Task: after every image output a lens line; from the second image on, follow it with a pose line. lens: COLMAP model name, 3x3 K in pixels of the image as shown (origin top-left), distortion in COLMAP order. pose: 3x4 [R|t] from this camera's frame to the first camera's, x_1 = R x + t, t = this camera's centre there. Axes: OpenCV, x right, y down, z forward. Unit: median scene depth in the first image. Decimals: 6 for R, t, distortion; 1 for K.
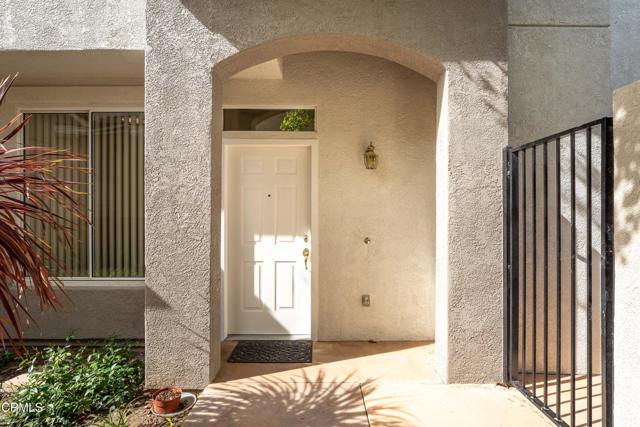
lens RADIAL K [[324.0, 0, 320.0], [0, 324.0, 213.5], [0, 0, 1]] dist [-0.011131, -0.000424]
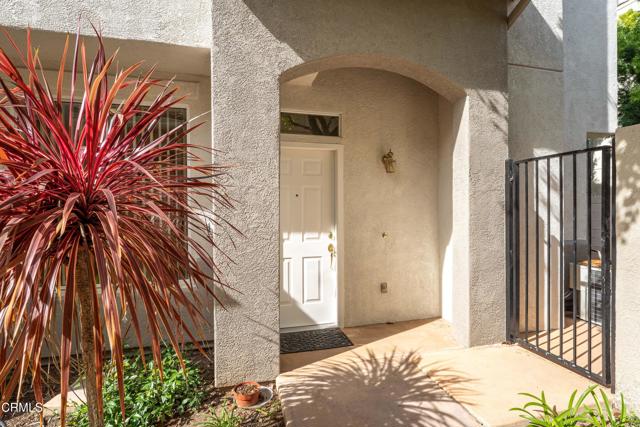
lens RADIAL K [[324.0, 0, 320.0], [0, 324.0, 213.5], [0, 0, 1]] dist [-0.011131, -0.000424]
pose [[0.966592, -0.010889, 0.256088, -0.466592], [0.008583, 0.999912, 0.010121, -0.008274], [-0.256176, -0.007585, 0.966600, -0.054931]]
